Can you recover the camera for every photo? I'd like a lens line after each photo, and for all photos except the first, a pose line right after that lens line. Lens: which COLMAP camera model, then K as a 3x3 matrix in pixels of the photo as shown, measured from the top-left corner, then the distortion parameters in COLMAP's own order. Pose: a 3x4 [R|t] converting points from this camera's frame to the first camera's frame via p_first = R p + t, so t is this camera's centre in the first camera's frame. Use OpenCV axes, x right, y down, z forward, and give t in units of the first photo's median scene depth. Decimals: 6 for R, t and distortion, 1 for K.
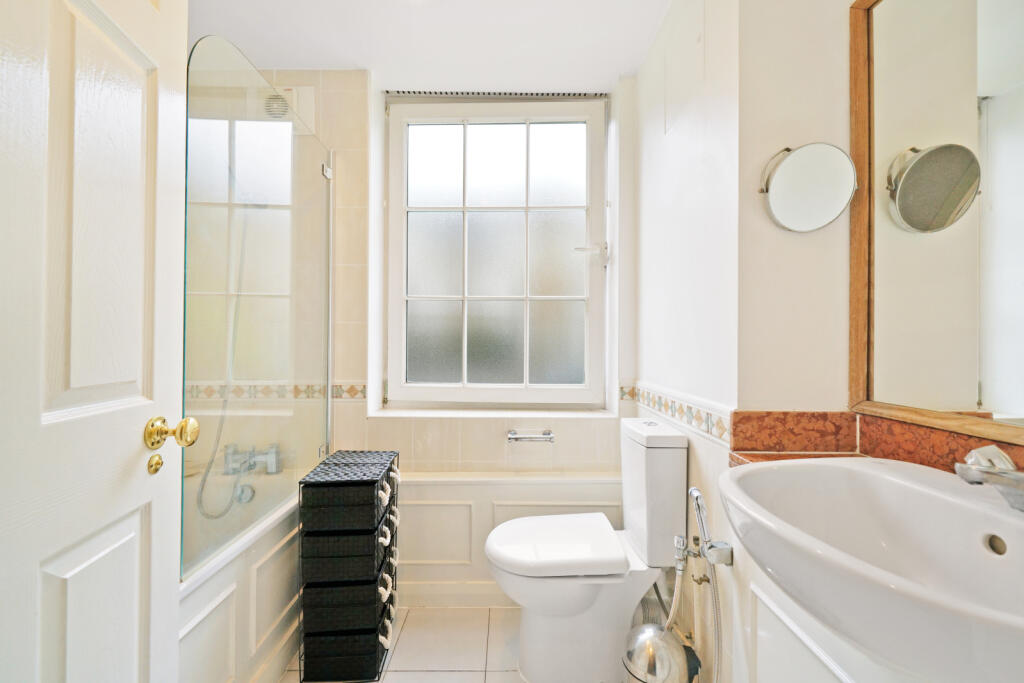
lens RADIAL K [[419.5, 0, 508.8], [0, 419.5, 343.1], [0, 0, 1]] dist [-0.000881, -0.000593]
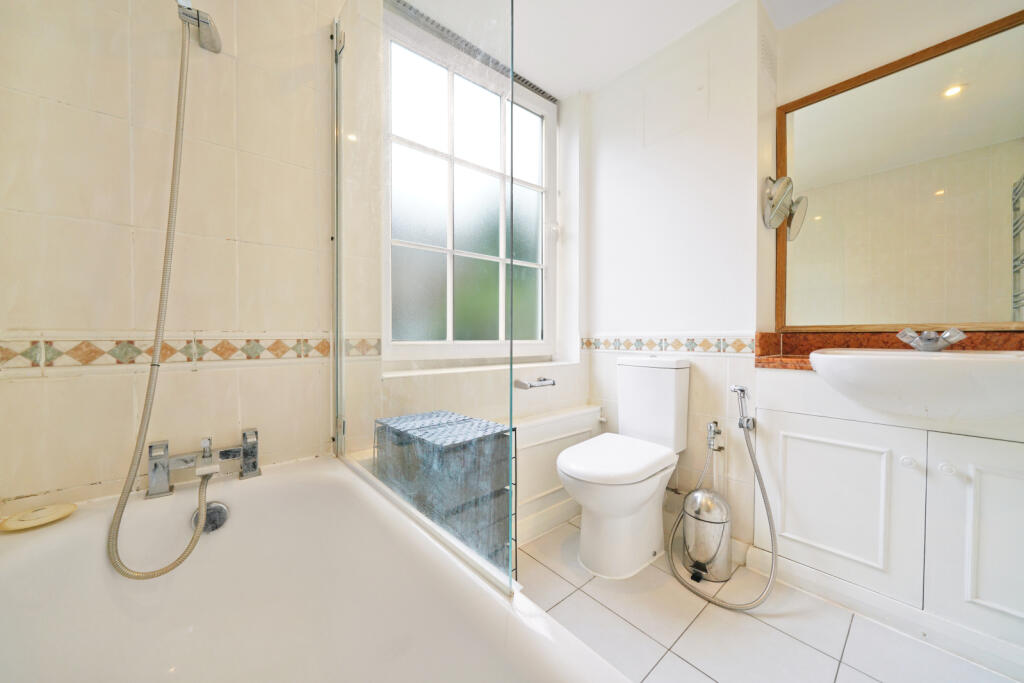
lens RADIAL K [[363.8, 0, 512.9], [0, 363.8, 342.6], [0, 0, 1]] dist [-0.000363, -0.000022]
pose [[0.757774, -0.014347, 0.652360, -0.604896], [0.004030, 0.999842, 0.017308, 0.096849], [-0.652505, -0.010487, 0.757712, 0.305839]]
